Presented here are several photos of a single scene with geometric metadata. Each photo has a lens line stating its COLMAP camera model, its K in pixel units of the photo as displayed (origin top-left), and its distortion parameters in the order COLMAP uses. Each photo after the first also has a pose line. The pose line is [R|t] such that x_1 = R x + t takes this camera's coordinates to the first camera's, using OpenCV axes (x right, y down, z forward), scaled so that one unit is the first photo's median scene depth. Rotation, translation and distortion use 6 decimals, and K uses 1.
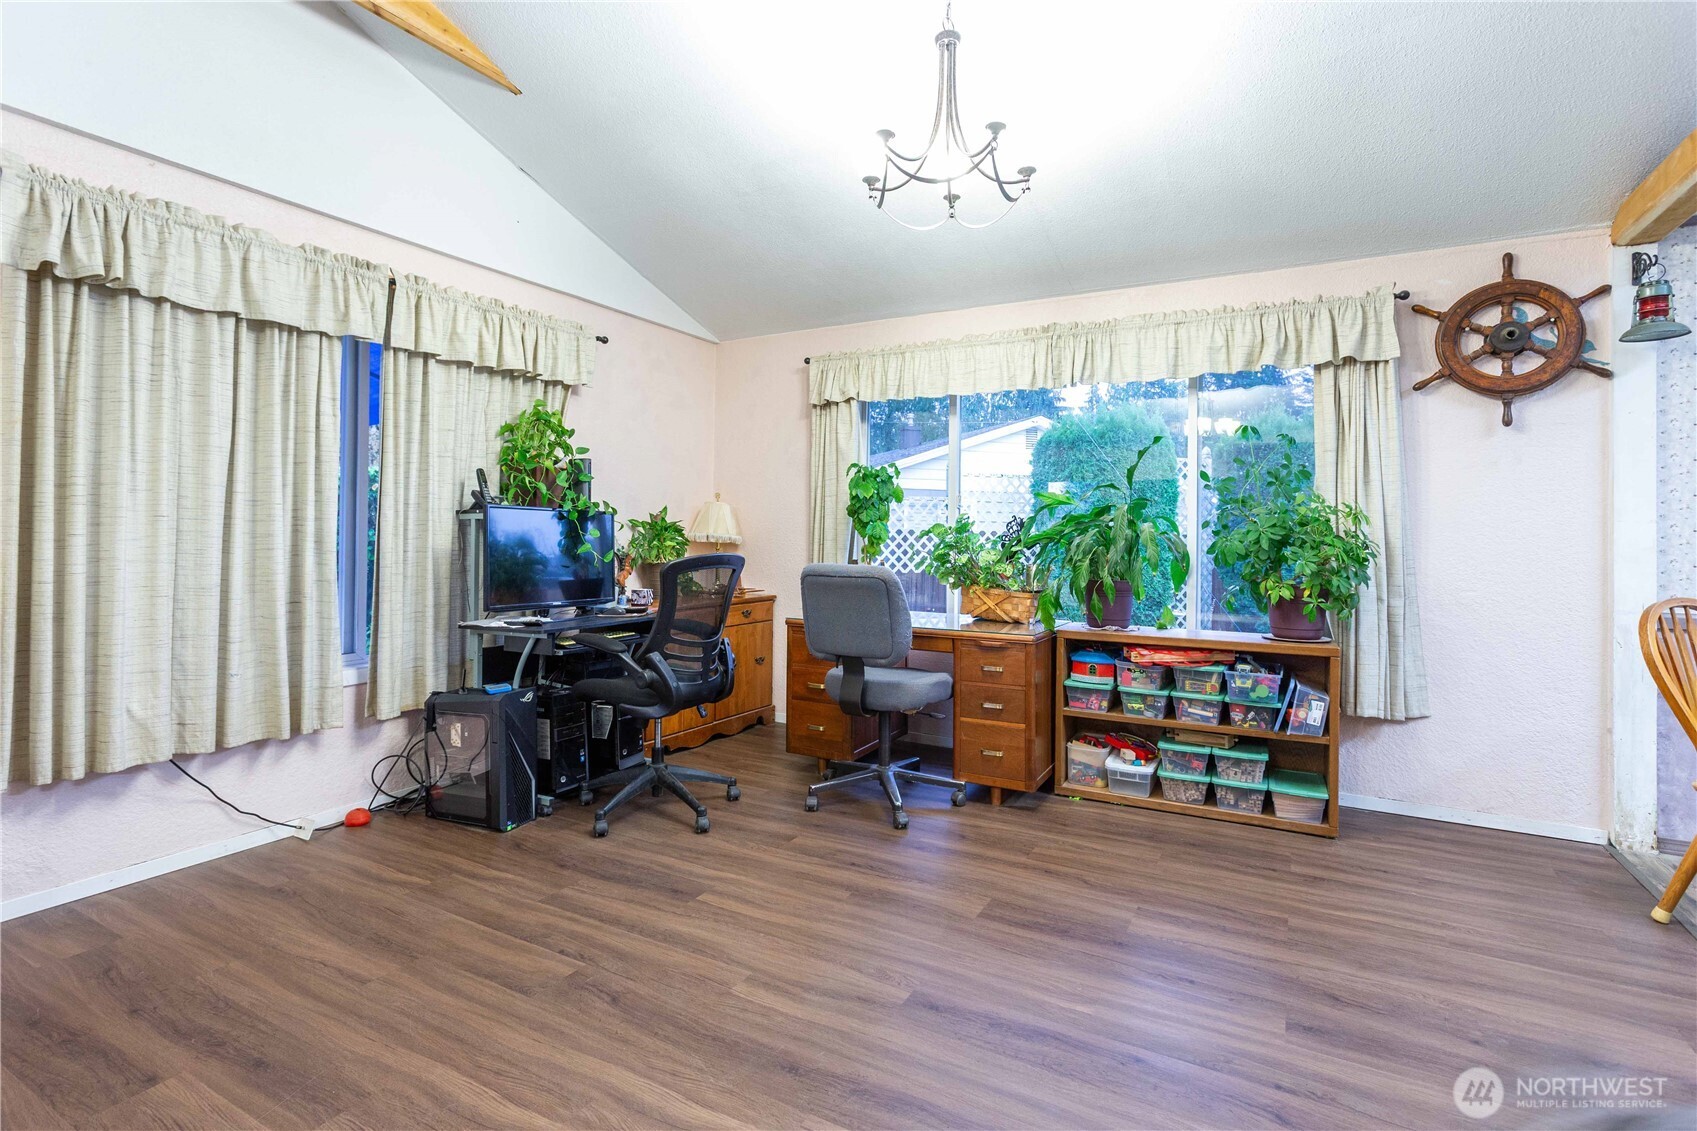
lens RADIAL K [[809.5, 0, 856.7], [0, 809.5, 523.3], [0, 0, 1]] dist [0.001461, 0.000776]
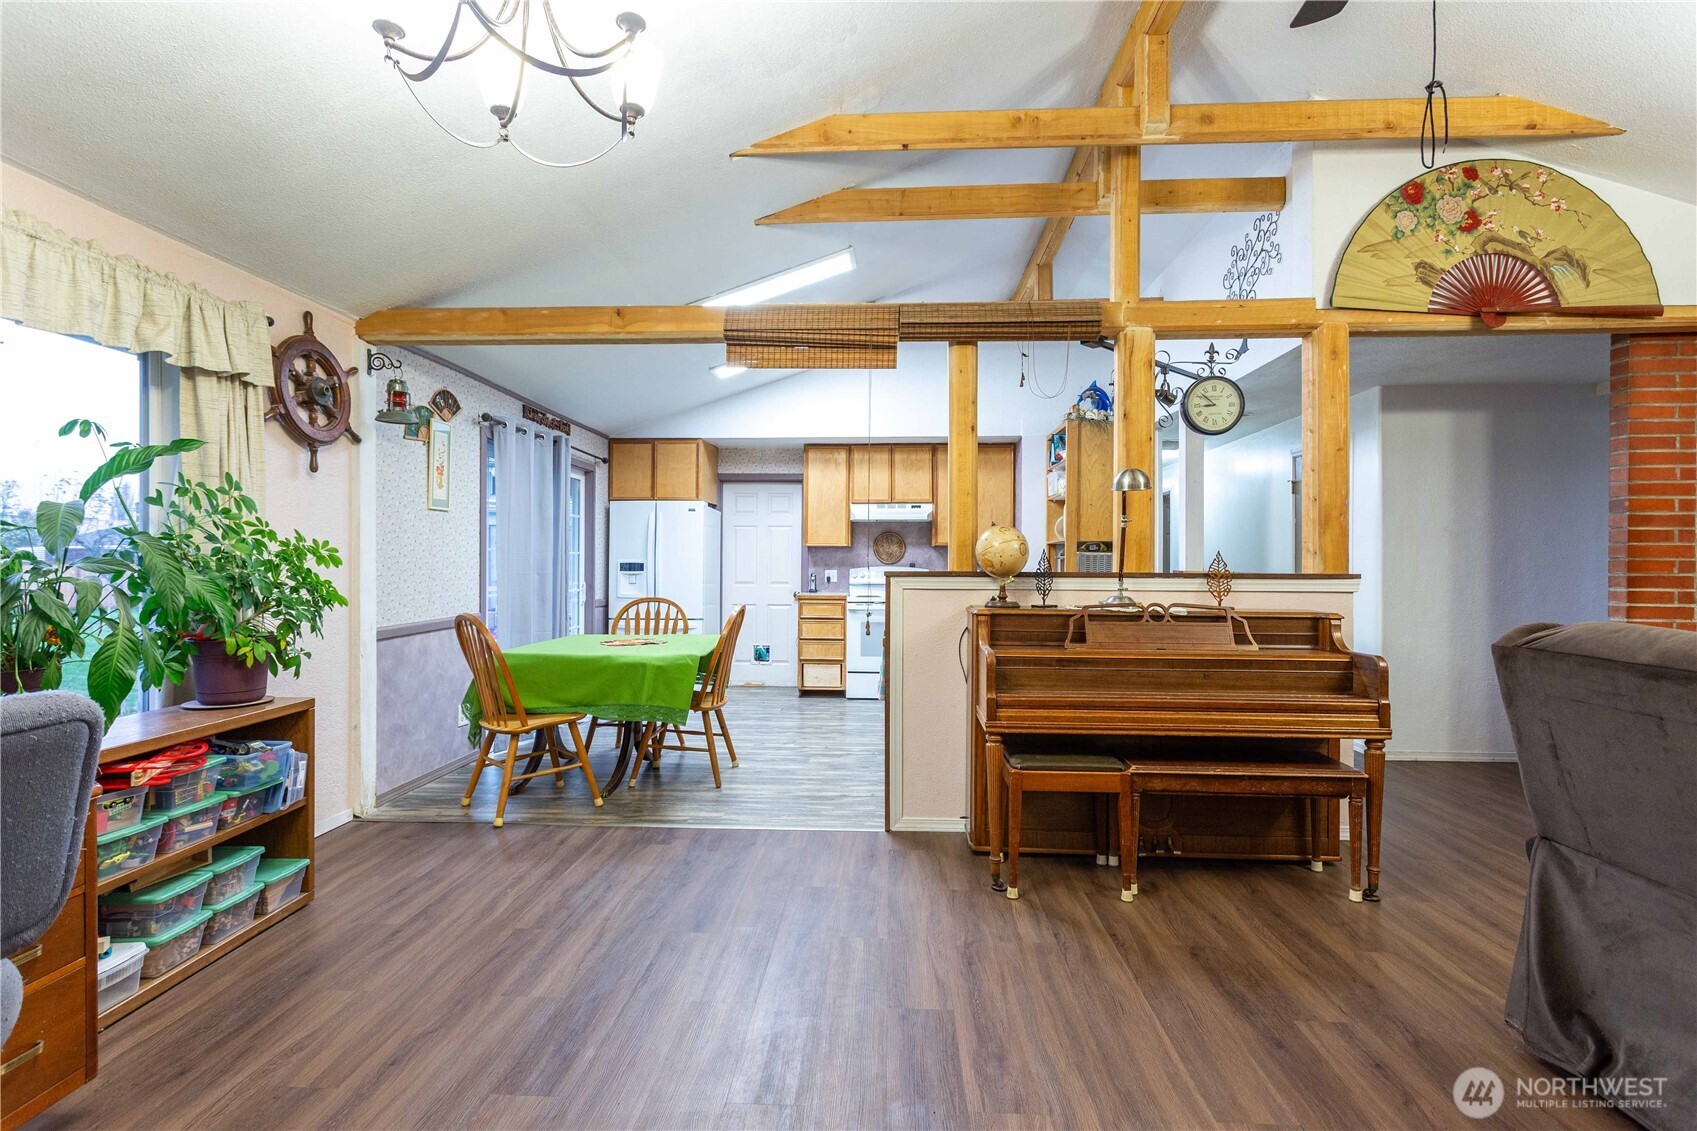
lens RADIAL K [[807.8, 0, 855.3], [0, 807.8, 563.4], [0, 0, 1]] dist [0.000829, 0.000648]
pose [[-0.439125, -0.017587, 0.898254, -0.451455], [-0.018029, 0.999780, 0.010761, -0.019998], [-0.898245, -0.011470, -0.439346, 0.747084]]
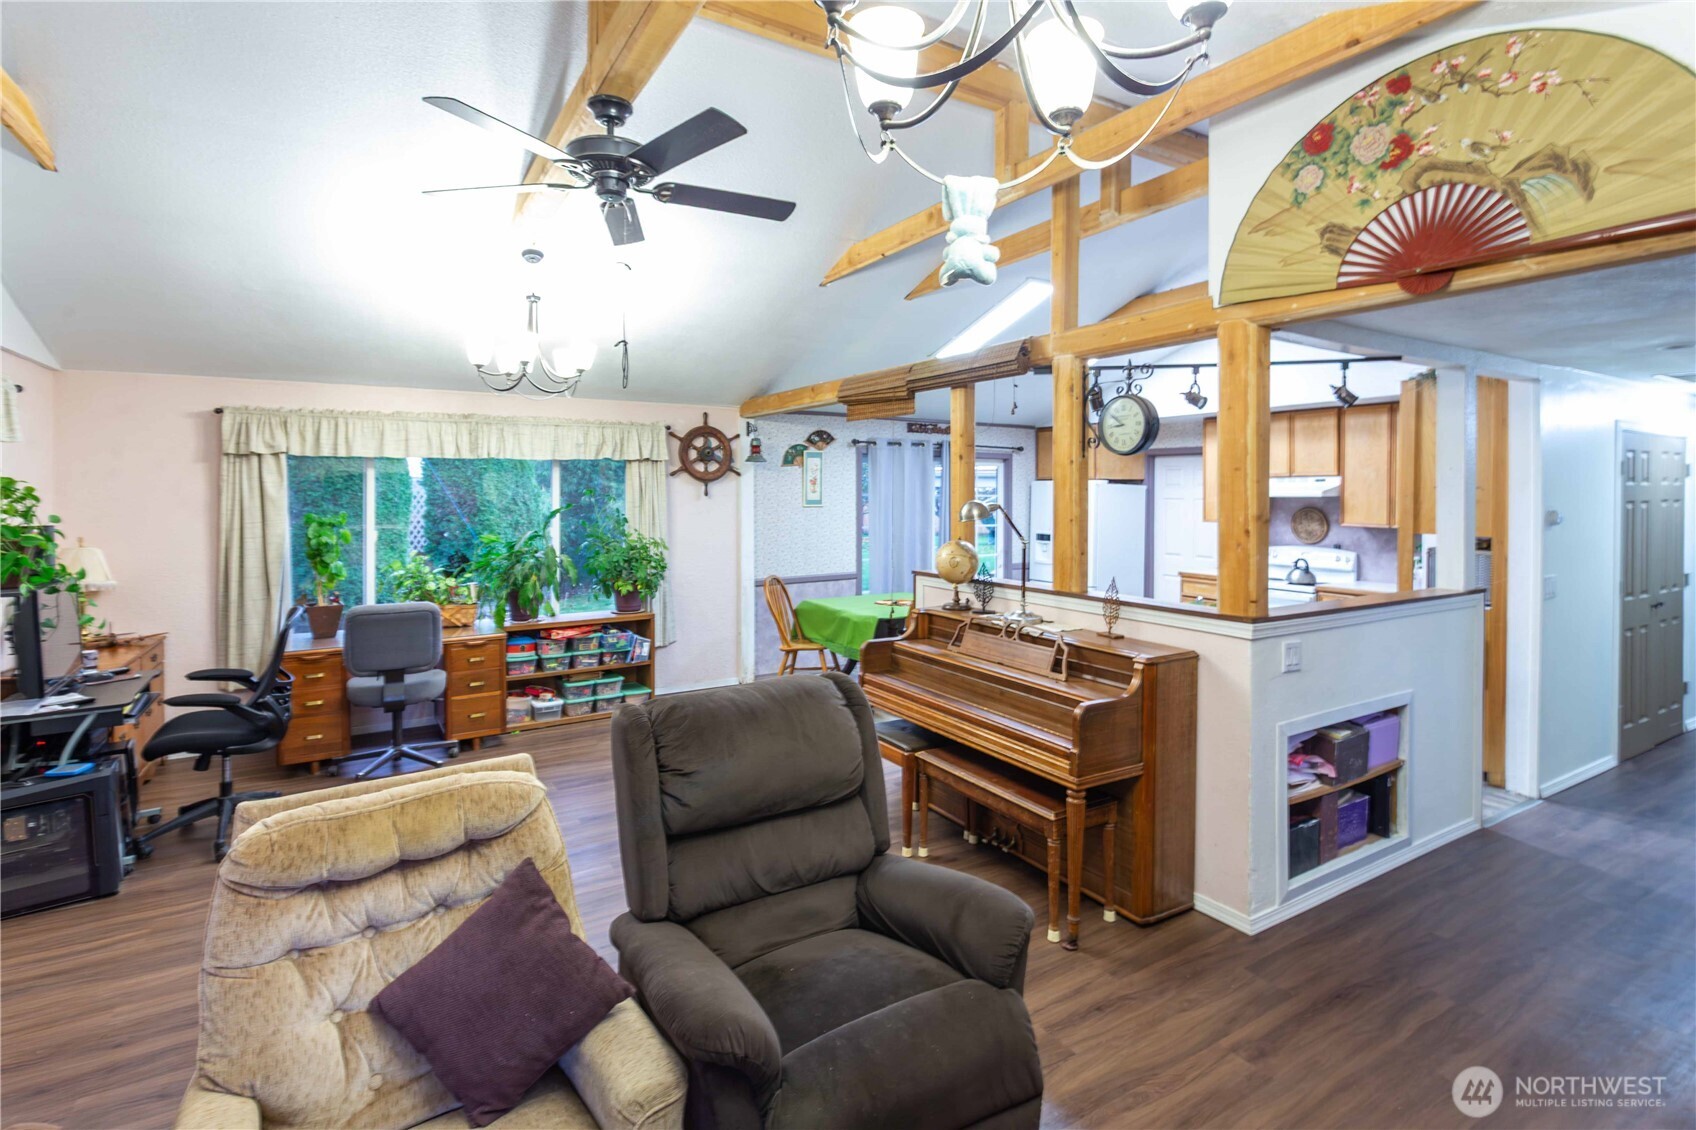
lens RADIAL K [[823.8, 0, 844.6], [0, 823.8, 497.7], [0, 0, 1]] dist [0.001059, 0.000508]
pose [[0.499503, -0.020721, 0.866064, -0.780668], [-0.003151, 0.999664, 0.025734, -0.155770], [-0.866306, -0.015584, 0.499270, -0.335617]]
